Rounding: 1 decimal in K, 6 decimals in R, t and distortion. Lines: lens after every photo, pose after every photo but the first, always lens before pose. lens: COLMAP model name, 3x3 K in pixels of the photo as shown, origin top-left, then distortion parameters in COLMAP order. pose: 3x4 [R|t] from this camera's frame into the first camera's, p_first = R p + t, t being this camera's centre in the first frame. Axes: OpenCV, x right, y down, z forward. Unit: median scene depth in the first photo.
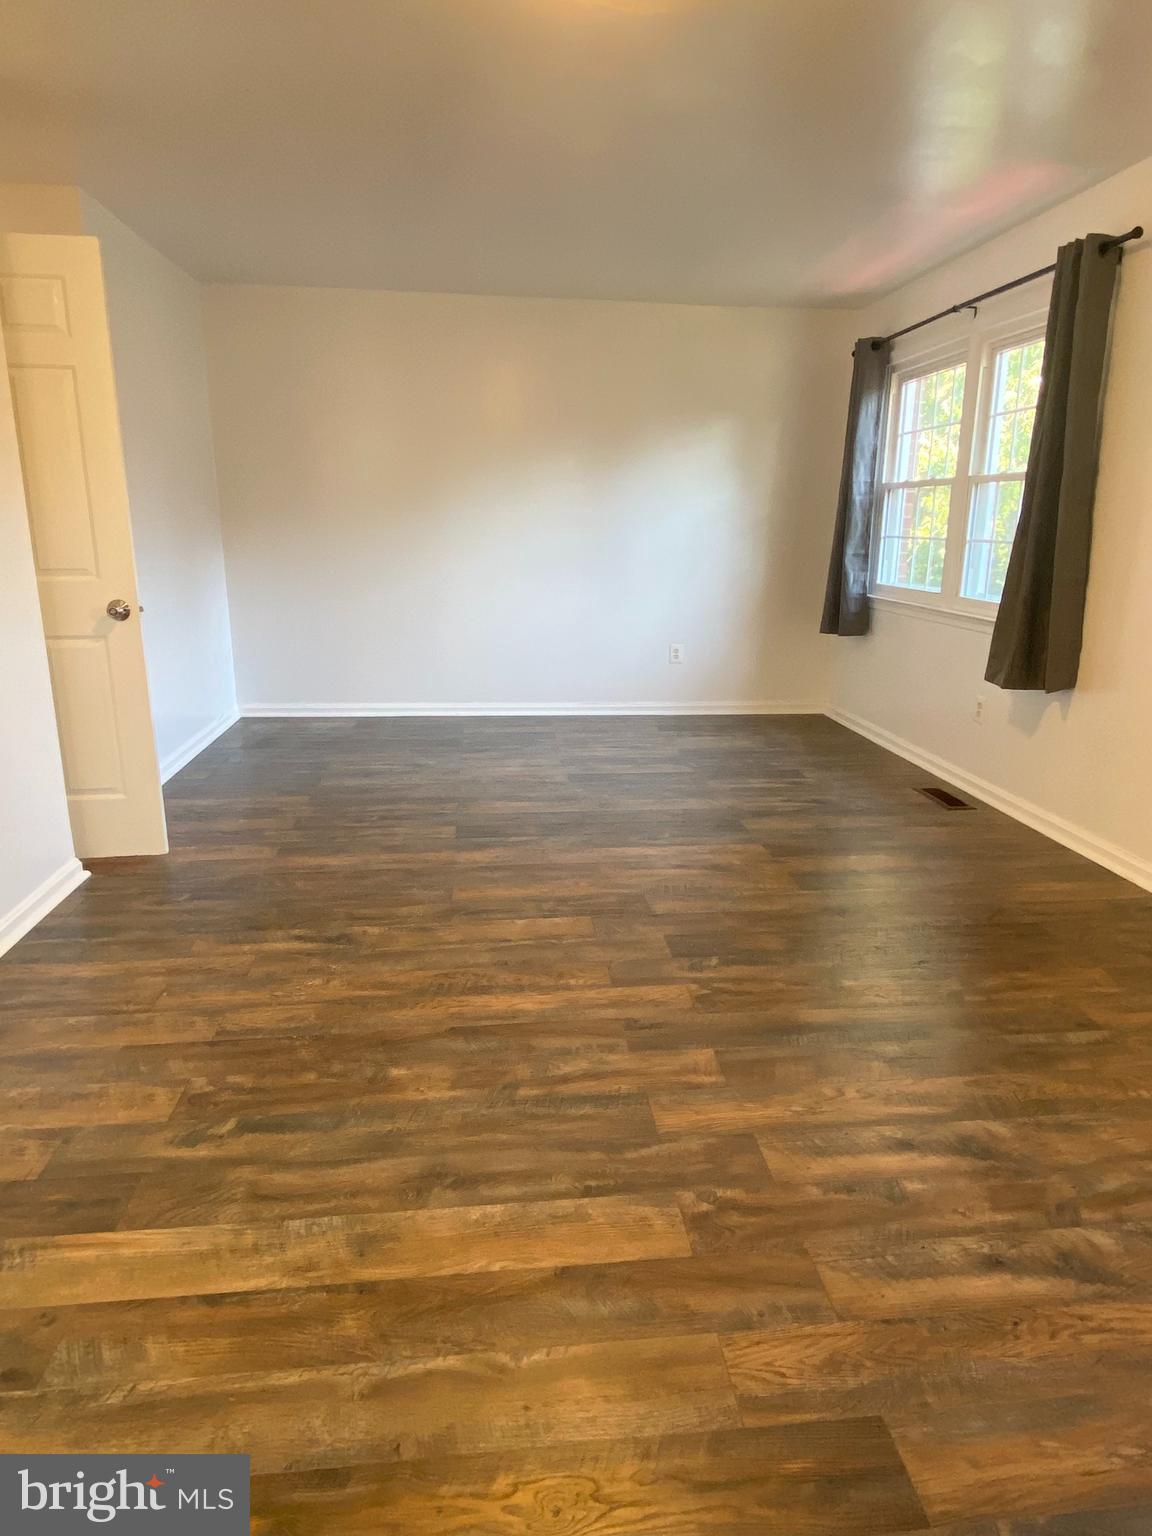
lens RADIAL K [[903.7, 0, 581.5], [0, 903.7, 770.6], [0, 0, 1]] dist [0.072637, -0.083877]
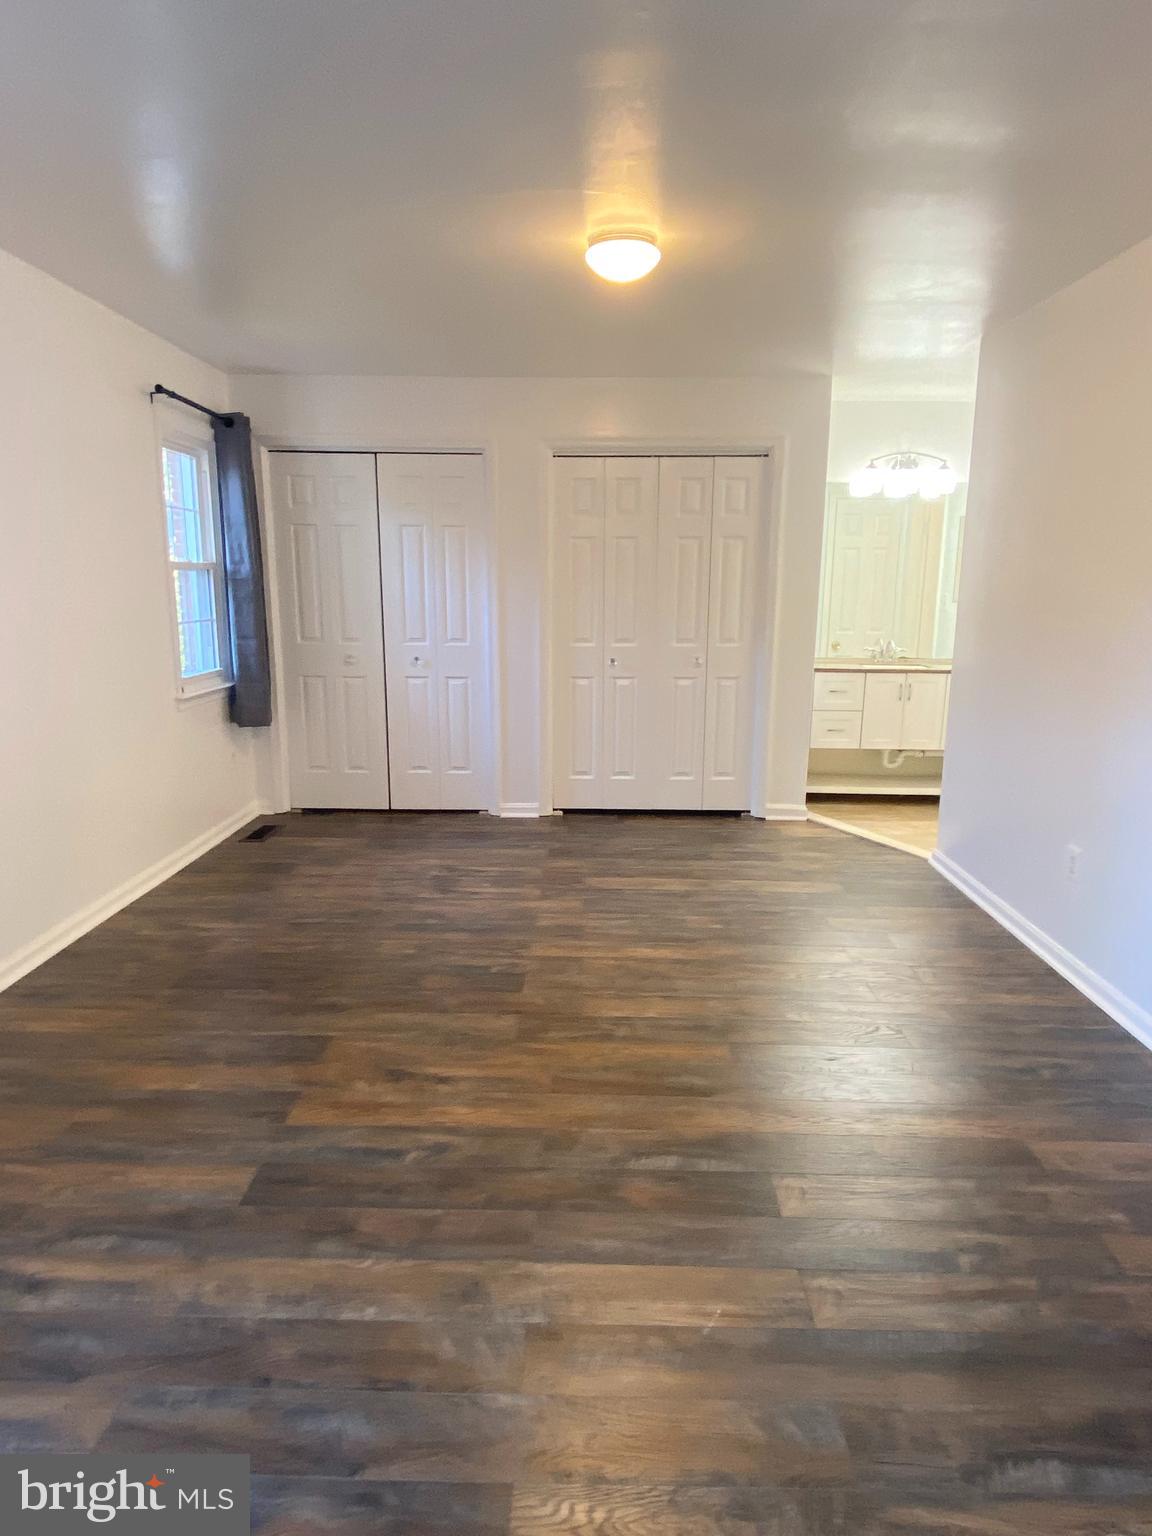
lens RADIAL K [[903.7, 0, 581.5], [0, 903.7, 770.6], [0, 0, 1]] dist [0.072637, -0.083877]
pose [[-0.991968, -0.044075, 0.118559, -0.110372], [0.013737, 0.894240, 0.447376, -0.606884], [-0.125738, 0.445412, -0.886453, 2.023236]]
